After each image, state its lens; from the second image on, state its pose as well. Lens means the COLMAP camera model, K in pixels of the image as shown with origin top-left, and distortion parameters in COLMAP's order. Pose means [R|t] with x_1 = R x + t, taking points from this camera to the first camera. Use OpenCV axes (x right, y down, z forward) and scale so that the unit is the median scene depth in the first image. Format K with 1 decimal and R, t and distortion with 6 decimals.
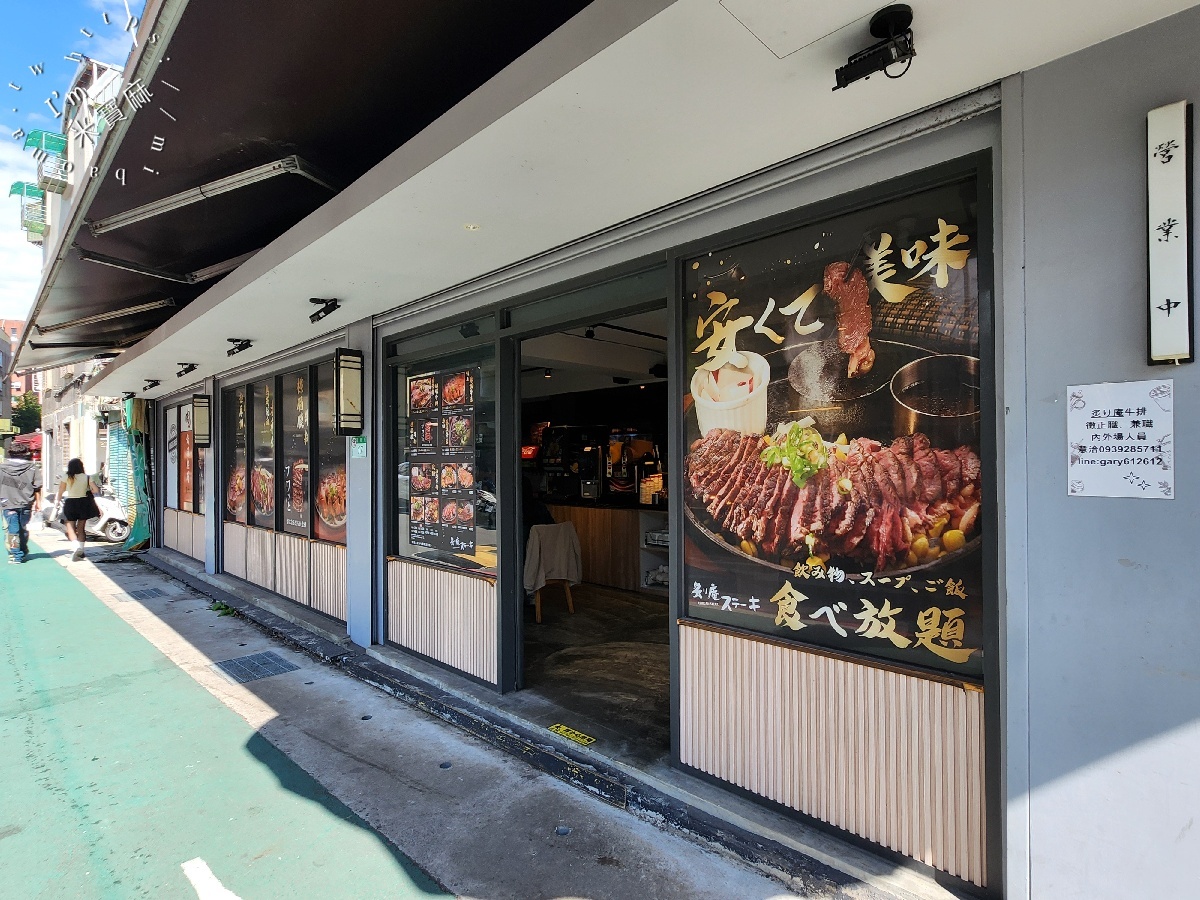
lens RADIAL K [[654.1, 0, 600.0], [0, 654.1, 450.0], [0, 0, 1]] dist [-0.000981, 0.000201]
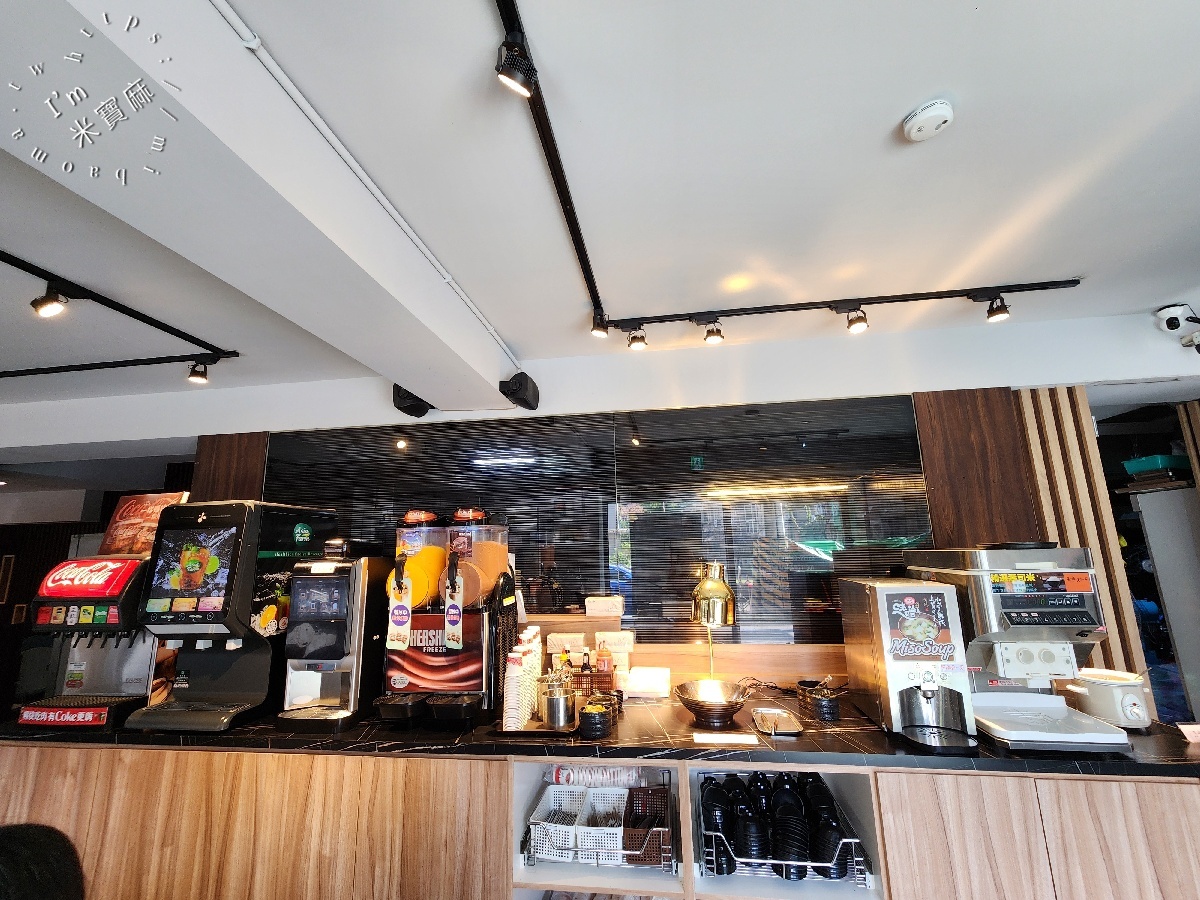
lens RADIAL K [[488.7, 0, 600.0], [0, 488.7, 450.0], [0, 0, 1]] dist [-0.000551, 0.000358]
pose [[0.792331, 0.108564, 0.600354, -0.067316], [0.010900, 0.981364, -0.191849, -0.011438], [-0.609994, 0.158552, 0.776382, 0.703654]]
